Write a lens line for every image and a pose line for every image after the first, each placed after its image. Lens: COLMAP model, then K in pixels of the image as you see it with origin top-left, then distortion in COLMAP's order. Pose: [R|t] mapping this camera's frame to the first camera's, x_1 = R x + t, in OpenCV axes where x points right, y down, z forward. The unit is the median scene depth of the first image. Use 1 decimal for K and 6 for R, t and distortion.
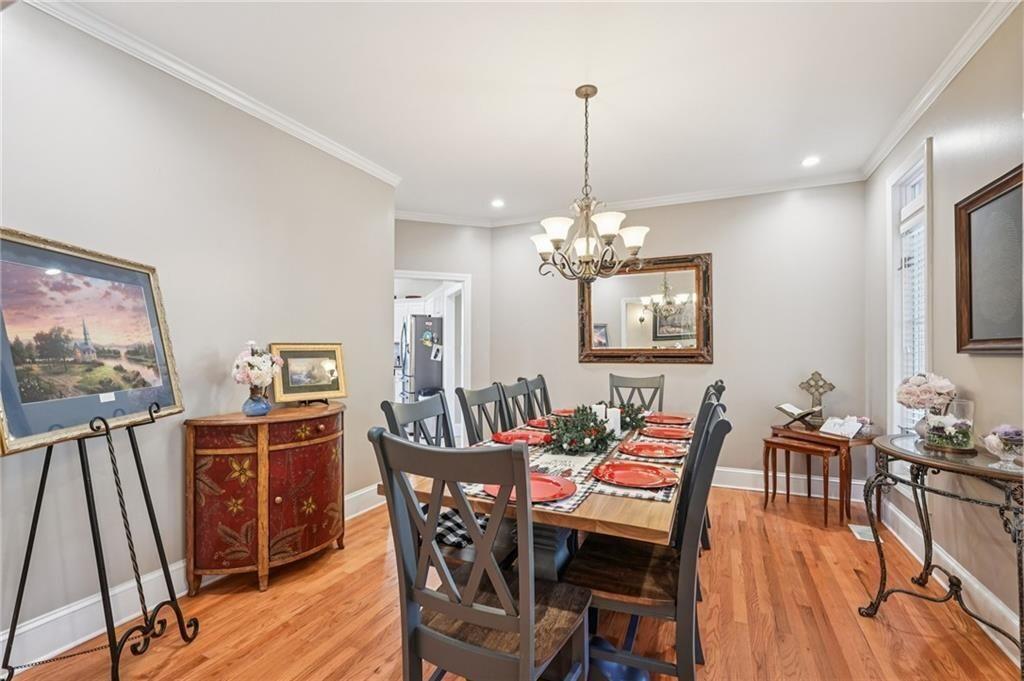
lens RADIAL K [[452.6, 0, 510.1], [0, 452.6, 346.1], [0, 0, 1]] dist [-0.014419, 0.008073]
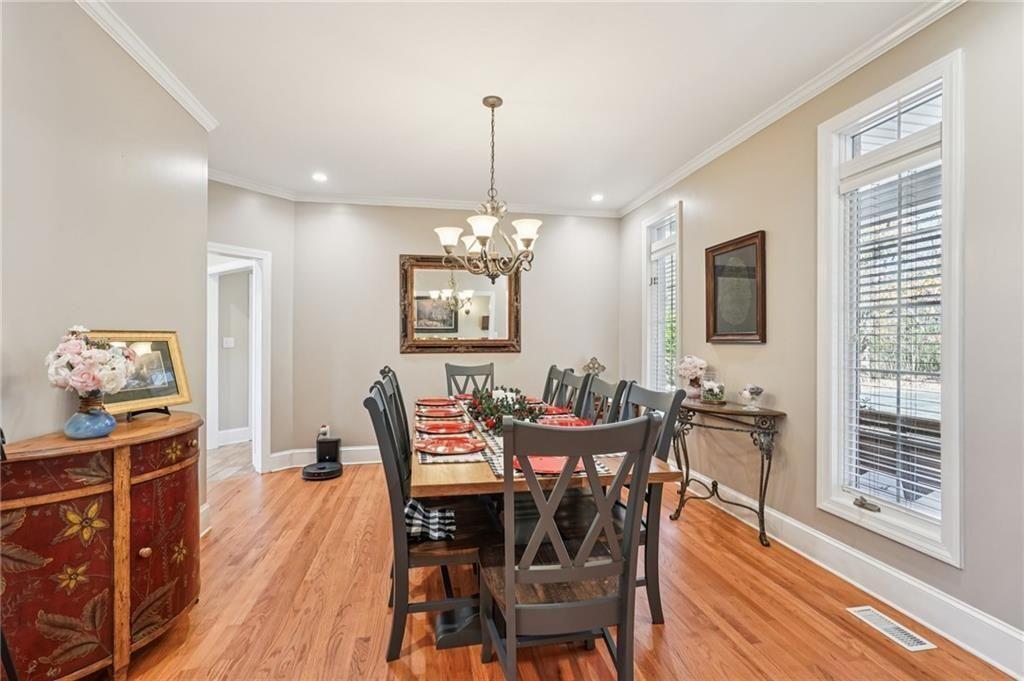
lens RADIAL K [[458.0, 0, 506.7], [0, 458.0, 339.6], [0, 0, 1]] dist [-0.015480, 0.009288]
pose [[0.812187, 0.001514, 0.583396, -0.472798], [-0.004282, 0.999985, 0.003367, 0.002769], [-0.583382, -0.005232, 0.812181, 0.091656]]
